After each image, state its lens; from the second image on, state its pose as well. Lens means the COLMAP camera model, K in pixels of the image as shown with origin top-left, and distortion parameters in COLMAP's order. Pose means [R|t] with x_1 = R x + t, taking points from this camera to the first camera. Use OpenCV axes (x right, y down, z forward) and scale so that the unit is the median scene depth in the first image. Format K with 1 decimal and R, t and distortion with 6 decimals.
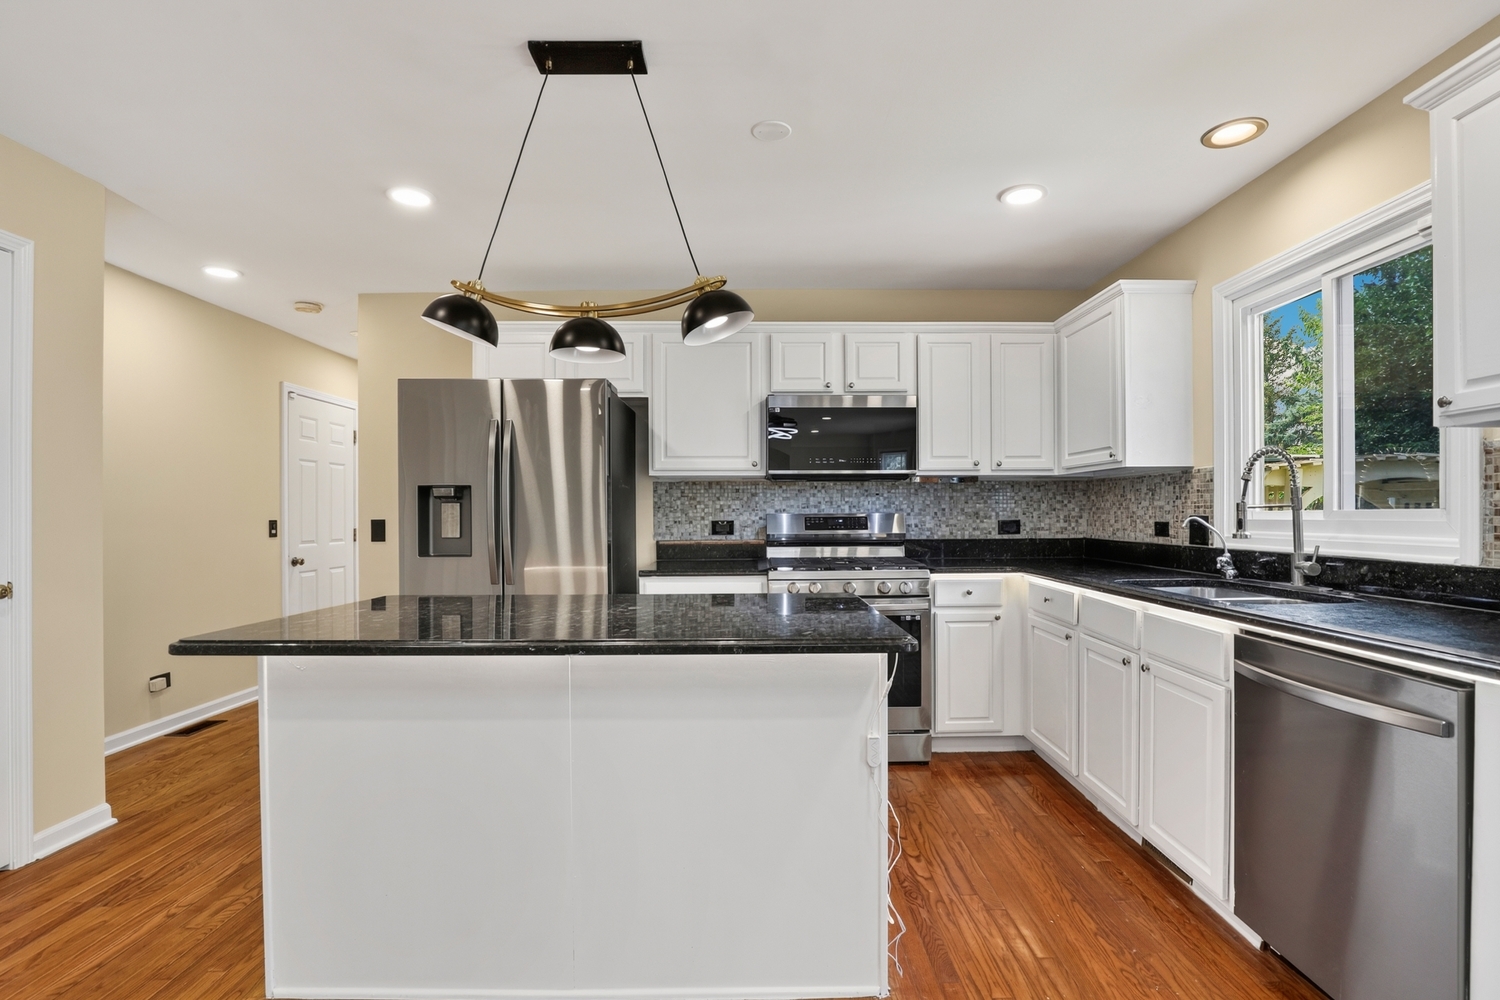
lens RADIAL K [[702.9, 0, 761.1], [0, 702.9, 514.1], [0, 0, 1]] dist [-0.028373, 0.005639]
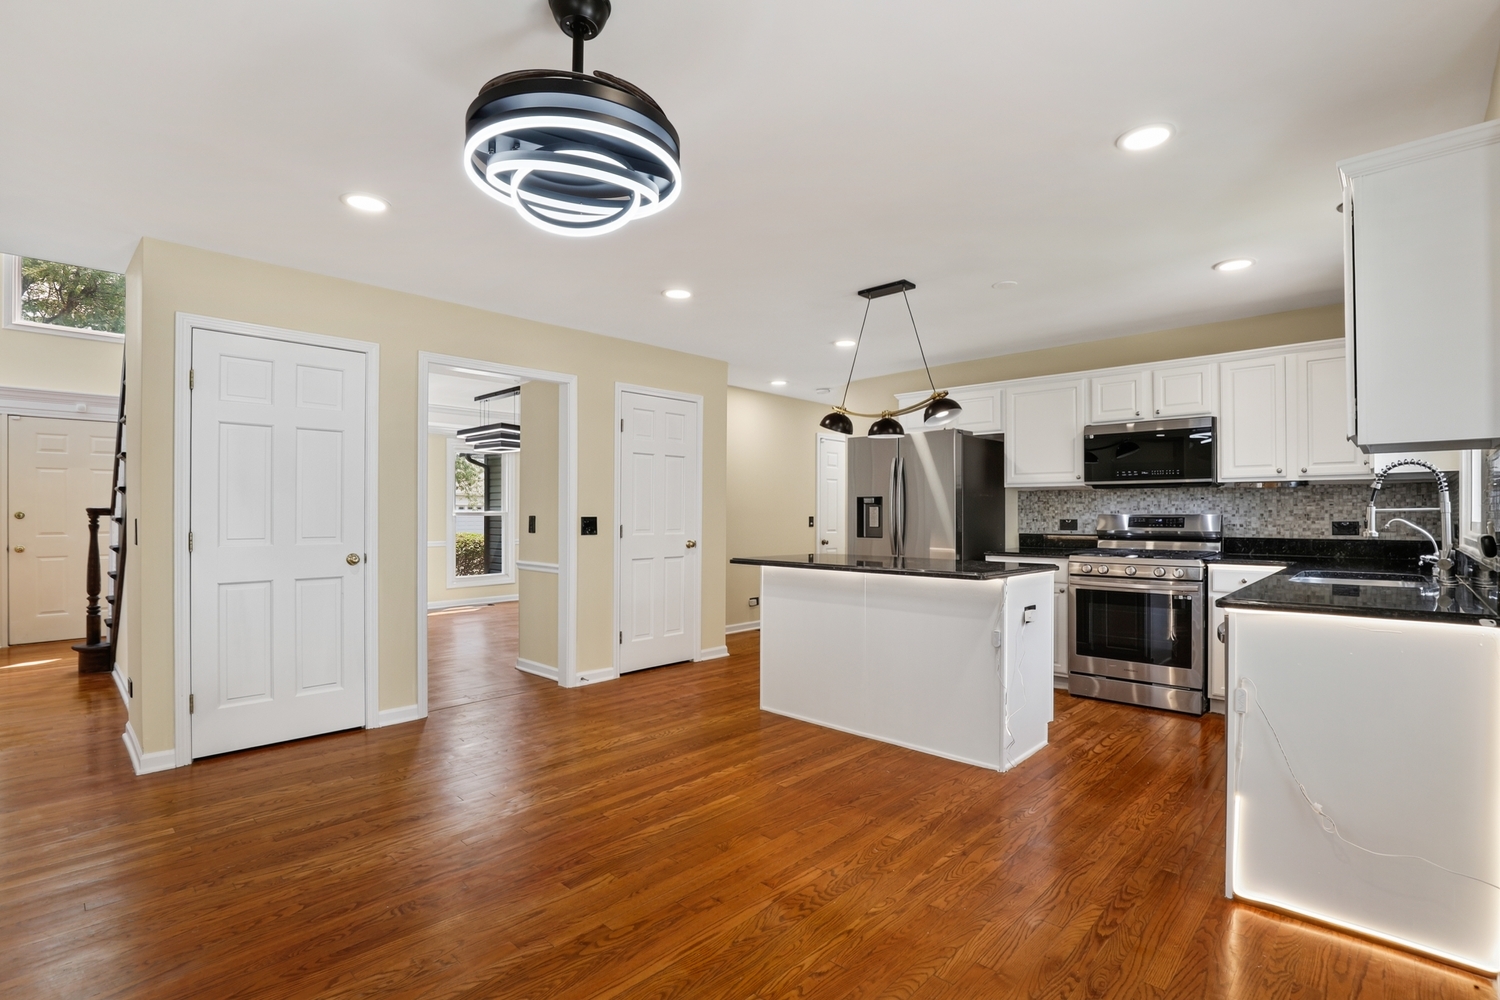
lens RADIAL K [[702.9, 0, 763.9], [0, 702.9, 505.1], [0, 0, 1]] dist [-0.028373, 0.005639]
pose [[0.725249, -0.003151, -0.688480, 0.474469], [-0.005612, 0.999929, -0.010488, -0.000434], [0.688464, 0.011470, 0.725180, -0.382003]]
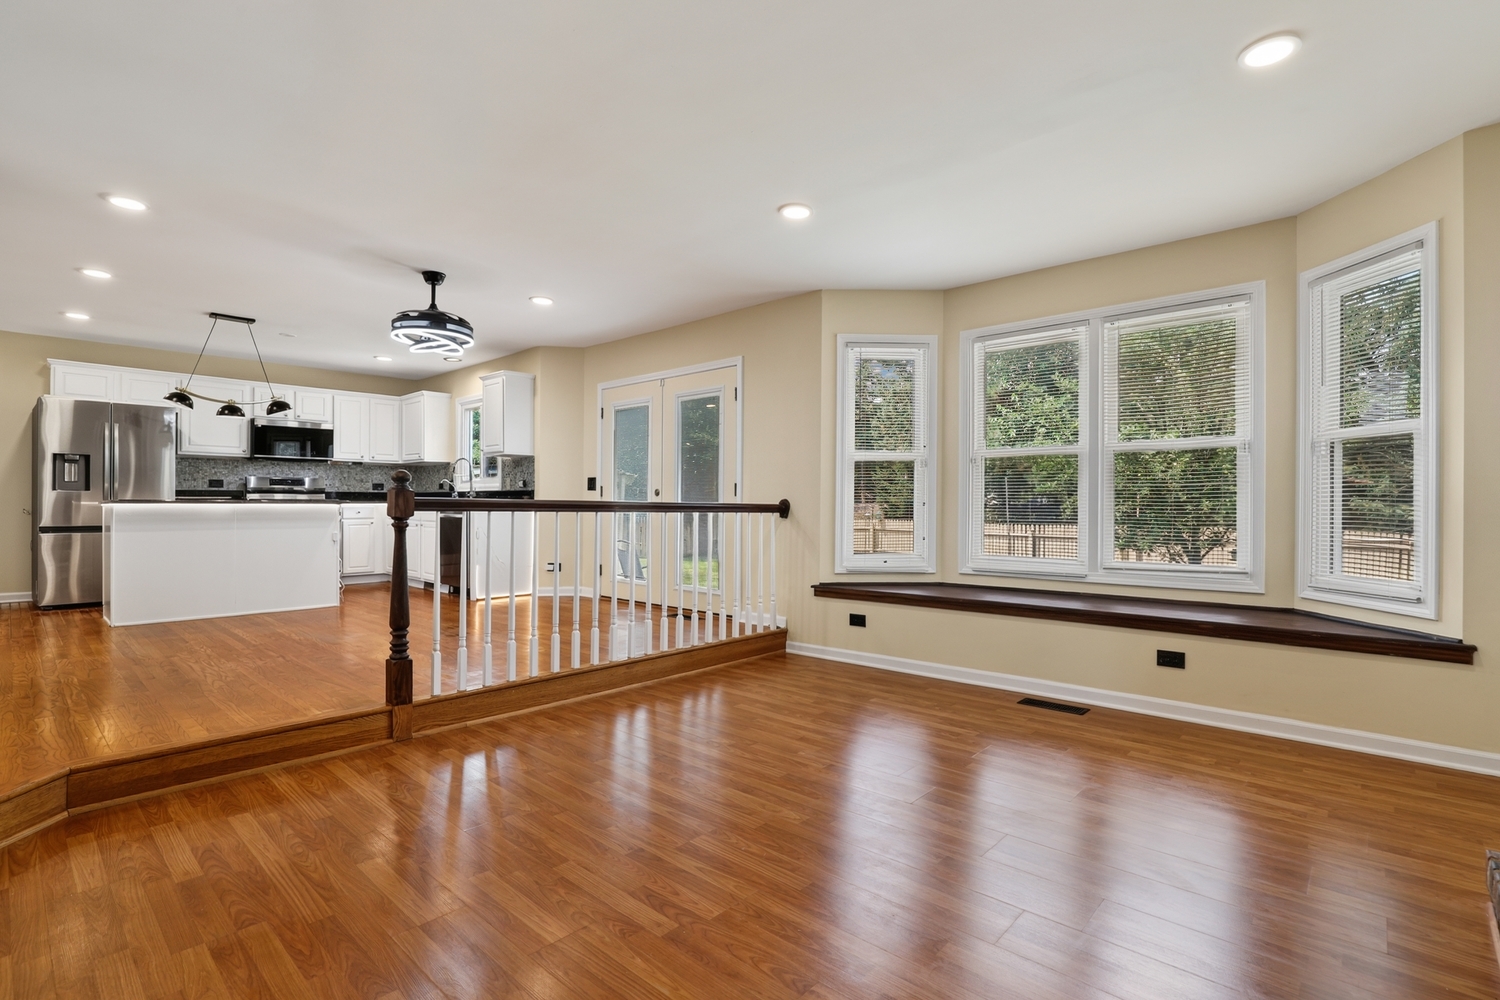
lens RADIAL K [[702.9, 0, 761.8], [0, 702.9, 508.3], [0, 0, 1]] dist [-0.028373, 0.005639]
pose [[0.673520, 0.002926, 0.739163, -0.477785], [-0.006576, 0.999976, 0.002033, 0.079616], [-0.739140, -0.006230, 0.673523, -1.442894]]
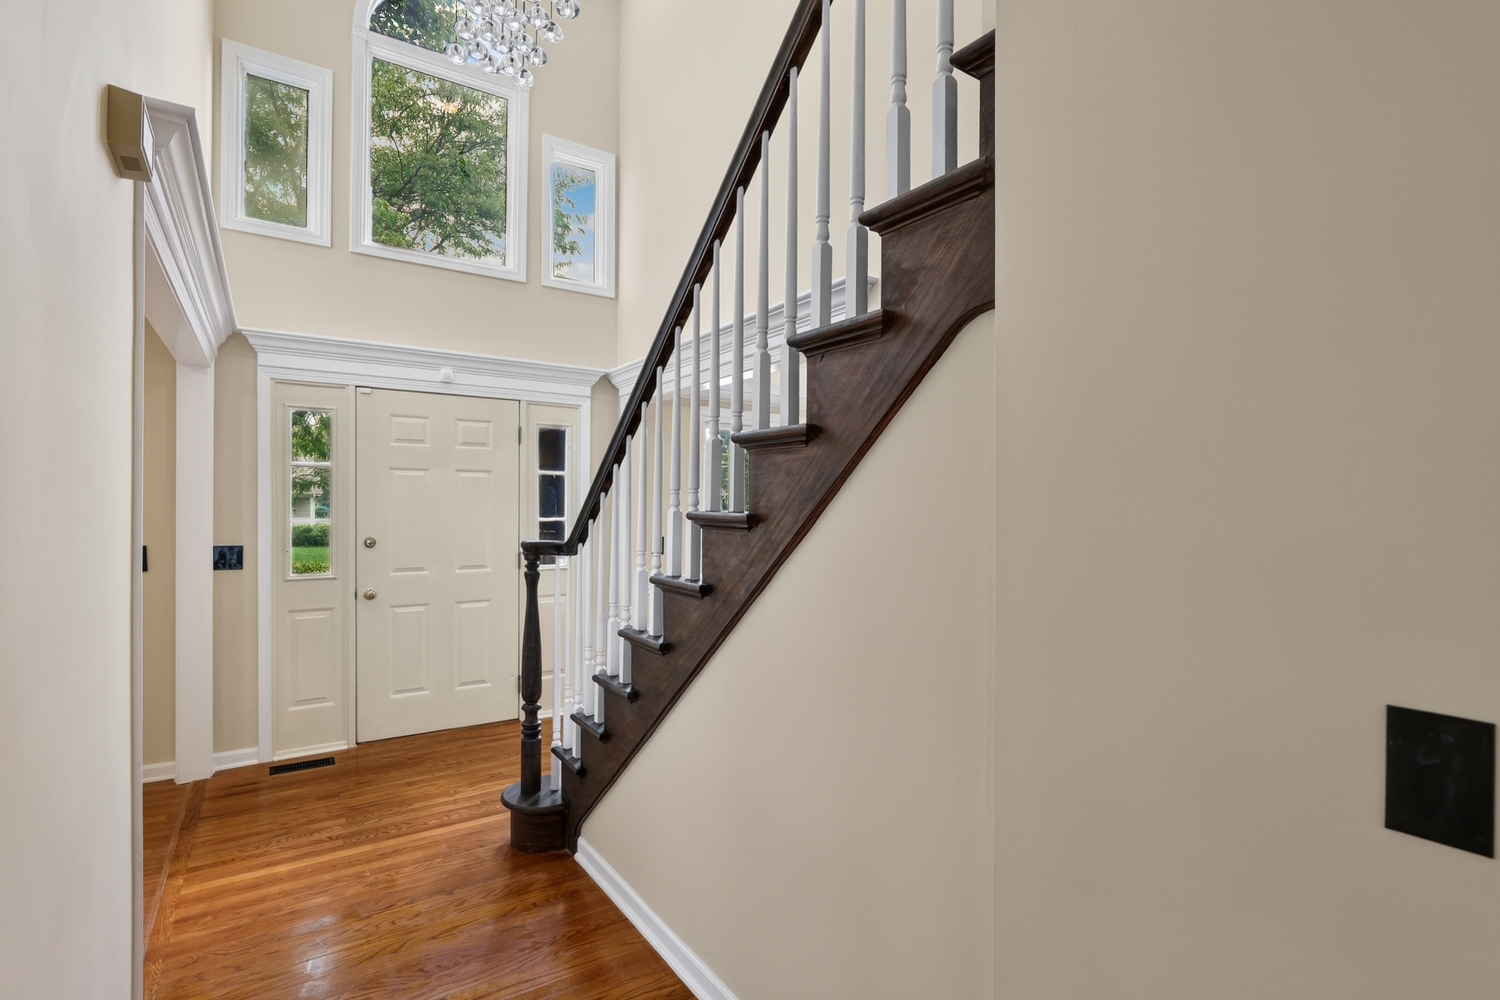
lens RADIAL K [[702.9, 0, 765.2], [0, 702.9, 500.8], [0, 0, 1]] dist [-0.028373, 0.005639]
pose [[0.576127, -0.001456, -0.817359, -0.723665], [-0.003825, 0.999983, -0.004478, -0.044756], [0.817351, 0.005706, 0.576112, -0.542464]]
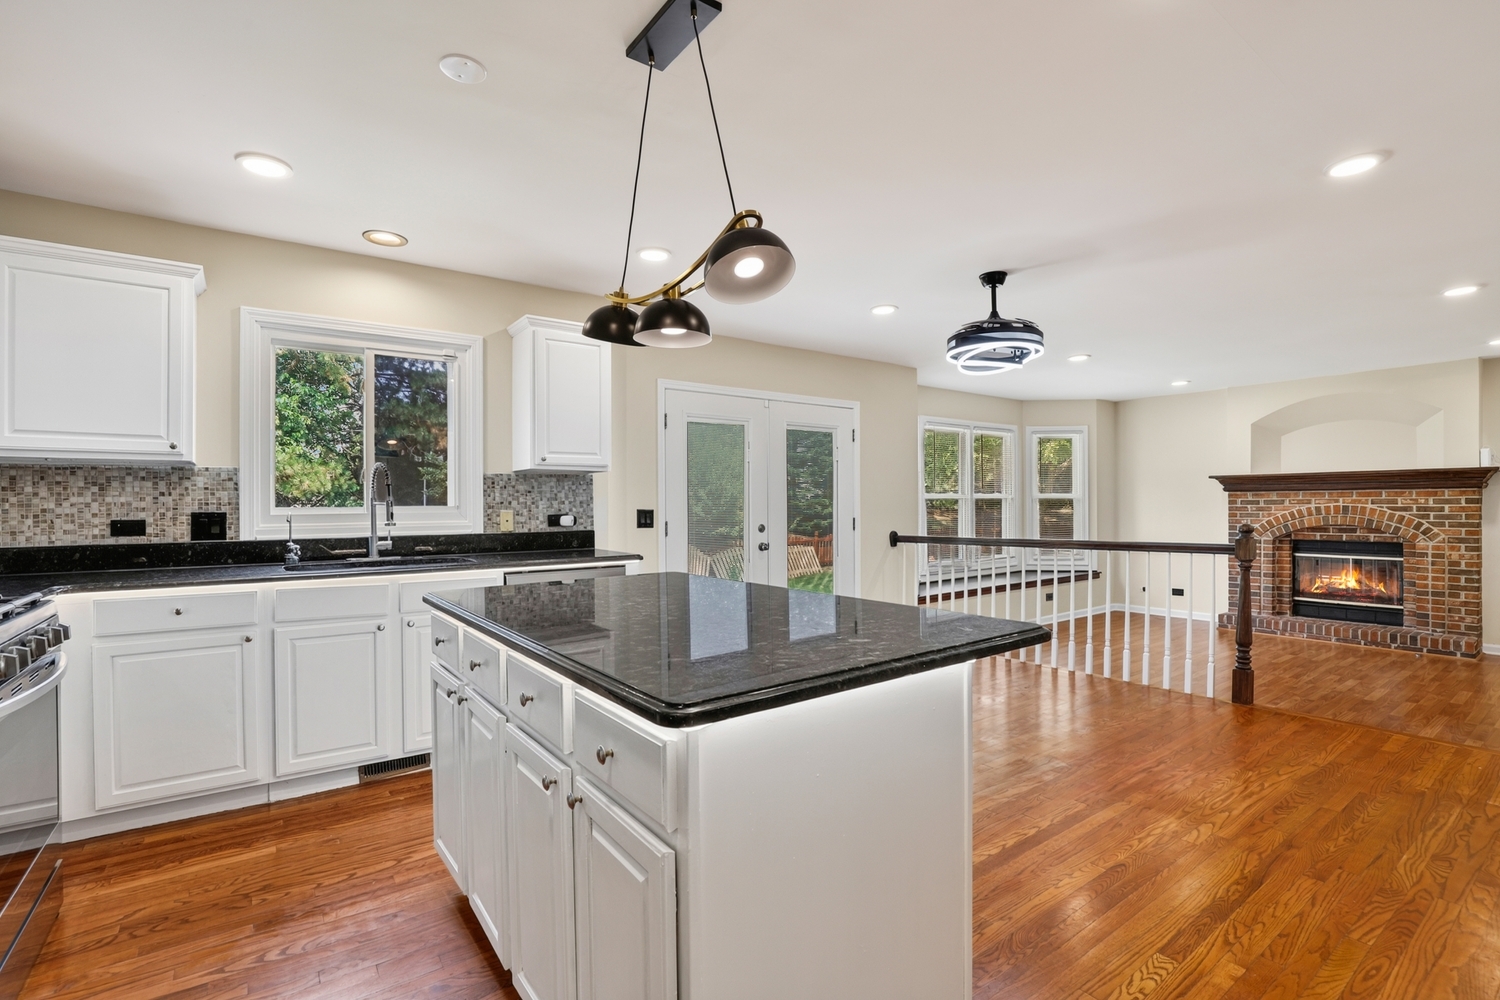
lens RADIAL K [[702.9, 0, 763.3], [0, 702.9, 504.6], [0, 0, 1]] dist [-0.028373, 0.005639]
pose [[-0.598272, 0.010103, 0.801229, -0.581263], [0.010340, 0.999935, -0.004887, 0.003472], [-0.801226, 0.005361, -0.598337, 0.788777]]
